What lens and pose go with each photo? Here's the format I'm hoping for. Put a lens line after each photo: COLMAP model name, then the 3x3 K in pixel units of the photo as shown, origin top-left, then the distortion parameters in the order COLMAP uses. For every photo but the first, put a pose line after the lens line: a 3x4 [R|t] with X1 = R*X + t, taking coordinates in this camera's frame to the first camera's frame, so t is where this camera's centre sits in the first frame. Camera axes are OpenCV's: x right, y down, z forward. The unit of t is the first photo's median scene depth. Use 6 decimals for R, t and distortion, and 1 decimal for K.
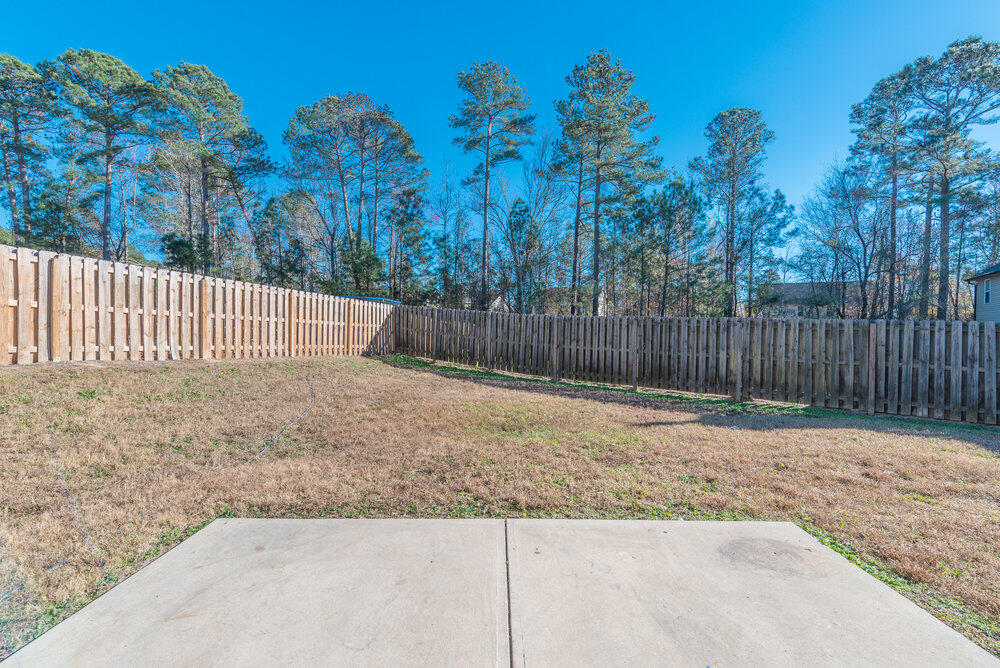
lens RADIAL K [[420.8, 0, 500.0], [0, 420.8, 334.0], [0, 0, 1]] dist [-0.000123, -0.000257]
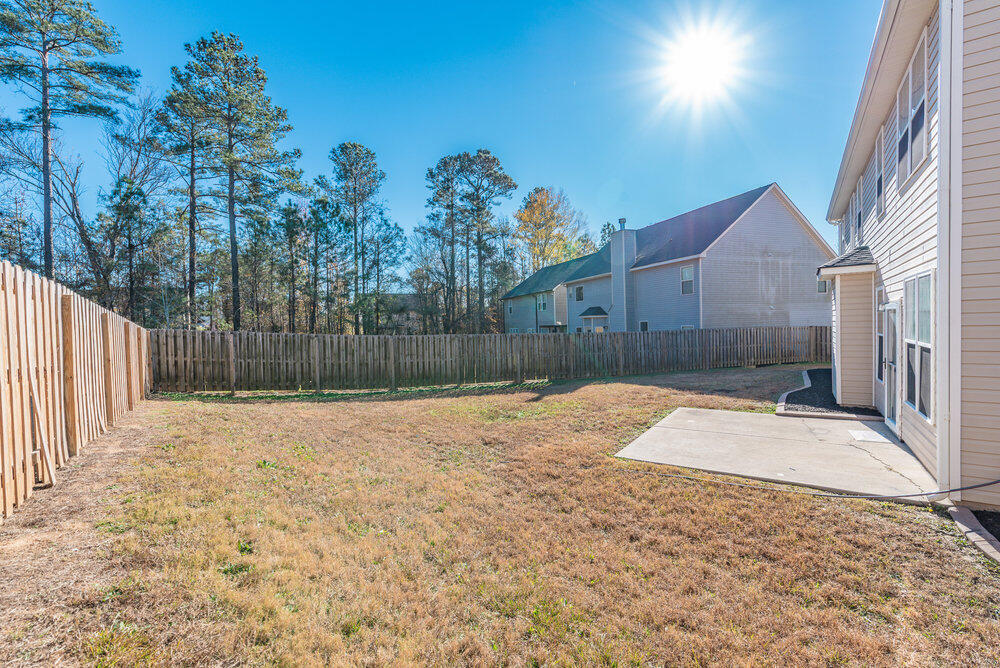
lens RADIAL K [[420.8, 0, 500.0], [0, 420.8, 334.0], [0, 0, 1]] dist [-0.000123, -0.000257]
pose [[0.589595, -0.041950, 0.806609, -0.184561], [0.049031, 0.998667, 0.016098, -0.015032], [-0.806210, 0.030058, 0.590866, 0.015004]]
